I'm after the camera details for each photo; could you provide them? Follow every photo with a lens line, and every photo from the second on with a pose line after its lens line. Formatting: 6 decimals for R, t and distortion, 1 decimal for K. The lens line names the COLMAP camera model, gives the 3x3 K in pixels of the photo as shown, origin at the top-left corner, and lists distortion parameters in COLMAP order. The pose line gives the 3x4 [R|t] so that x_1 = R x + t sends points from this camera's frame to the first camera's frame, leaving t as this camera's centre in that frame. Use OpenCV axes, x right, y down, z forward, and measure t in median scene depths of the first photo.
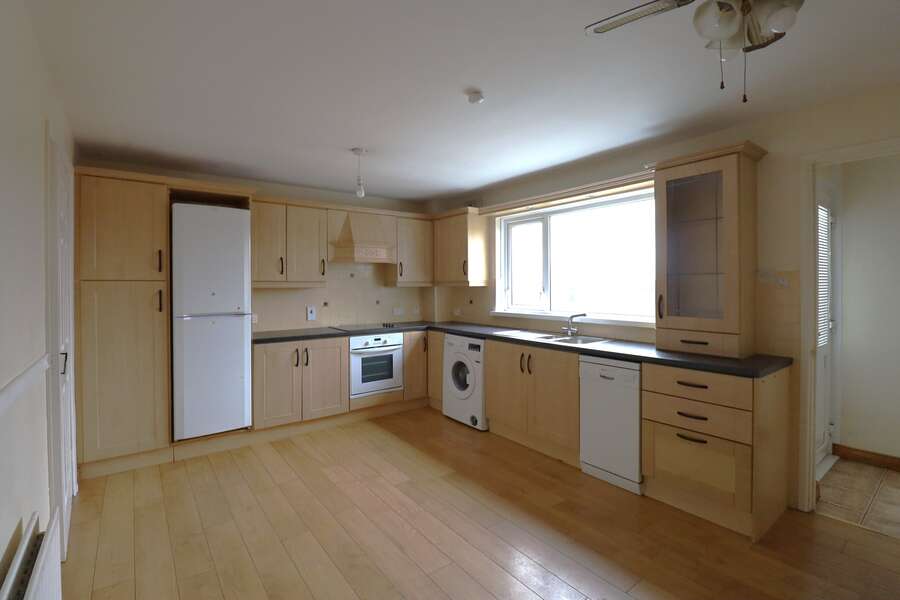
lens RADIAL K [[414.5, 0, 446.7], [0, 414.5, 285.4], [0, 0, 1]] dist [-0.021194, -0.000290]
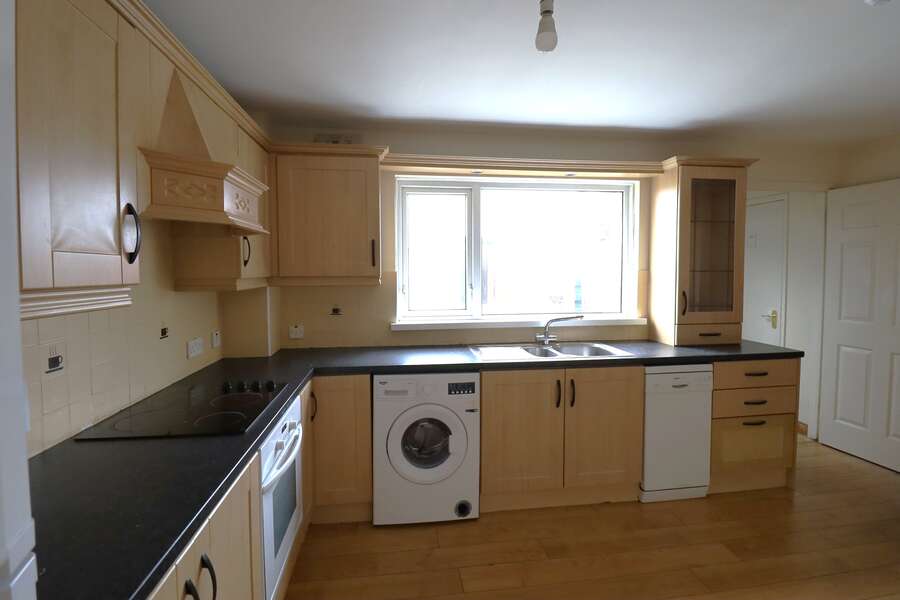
lens RADIAL K [[414.5, 0, 446.7], [0, 414.5, 285.4], [0, 0, 1]] dist [-0.021194, -0.000290]
pose [[0.498231, -0.029888, 0.866529, -0.499826], [0.003135, 0.999461, 0.032671, -0.020738], [-0.867039, -0.013562, 0.498056, 0.789479]]
